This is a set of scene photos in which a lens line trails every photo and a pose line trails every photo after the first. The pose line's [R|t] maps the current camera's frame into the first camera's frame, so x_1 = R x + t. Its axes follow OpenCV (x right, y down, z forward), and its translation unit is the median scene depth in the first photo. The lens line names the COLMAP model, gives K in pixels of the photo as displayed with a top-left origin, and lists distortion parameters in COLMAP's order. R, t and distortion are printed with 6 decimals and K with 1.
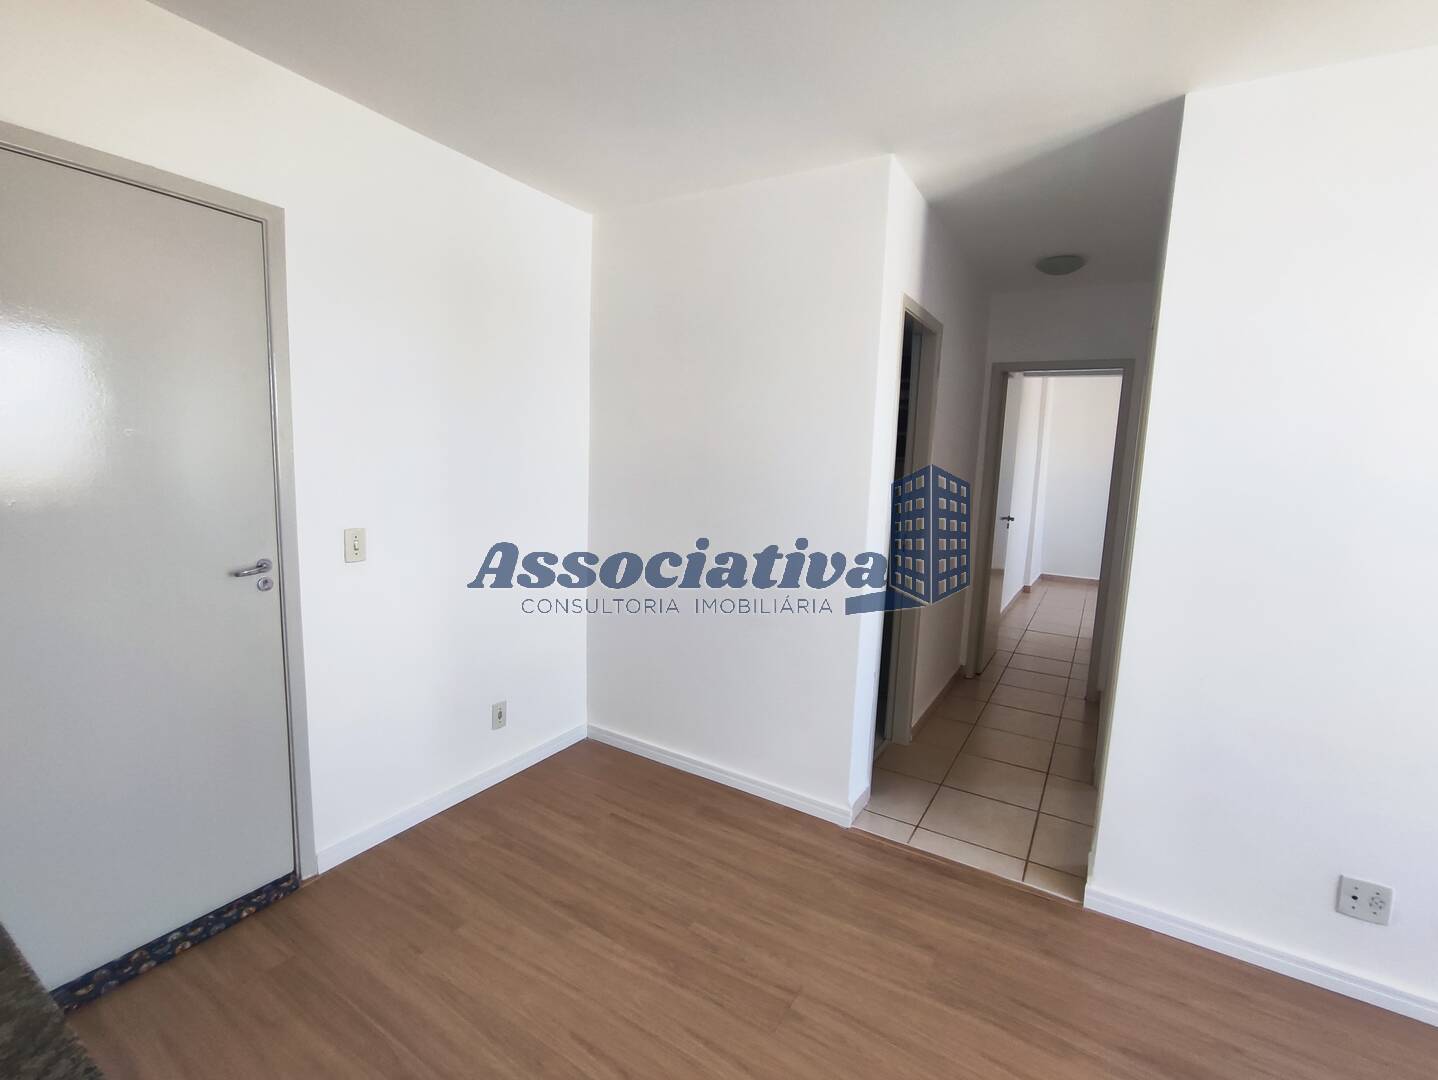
lens RADIAL K [[652.8, 0, 714.6], [0, 652.8, 540.6], [0, 0, 1]] dist [-0.000807, -0.000044]
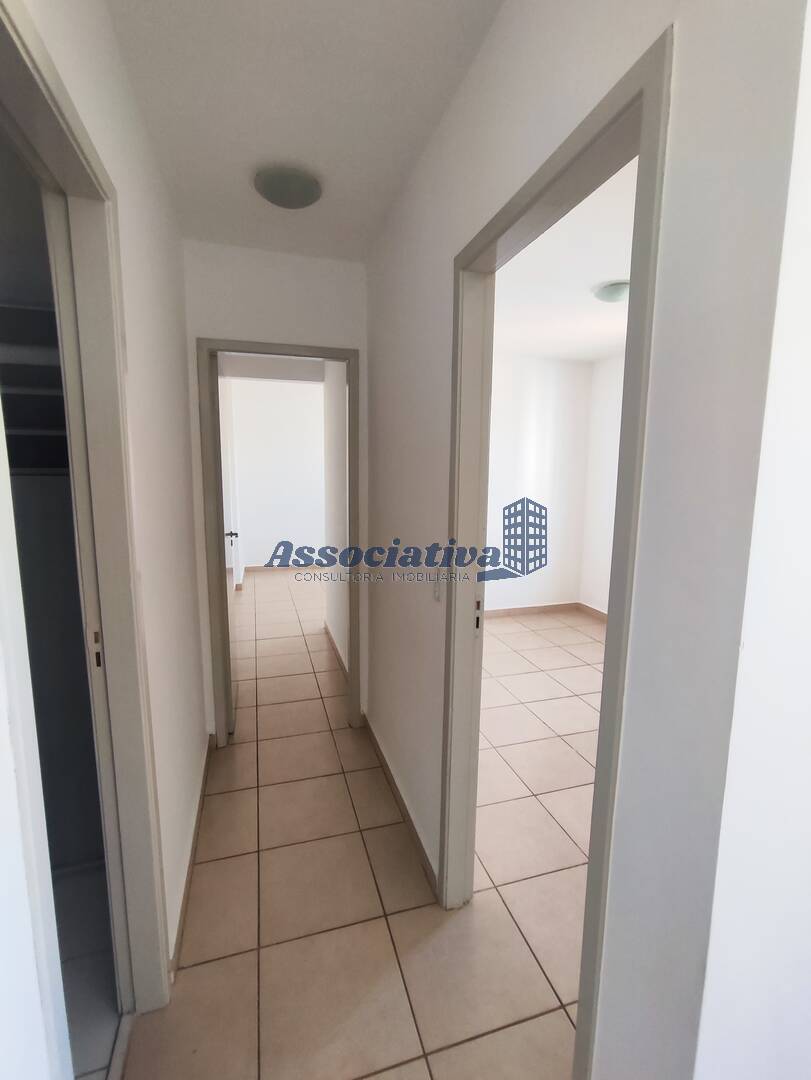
lens RADIAL K [[490.3, 0, 406.9], [0, 490.3, 539.1], [0, 0, 1]] dist [-0.000807, -0.000044]
pose [[0.662468, -0.135667, 0.736703, 0.135255], [0.113943, 0.990269, 0.079901, -0.059378], [-0.740374, 0.031011, 0.671479, 0.429314]]
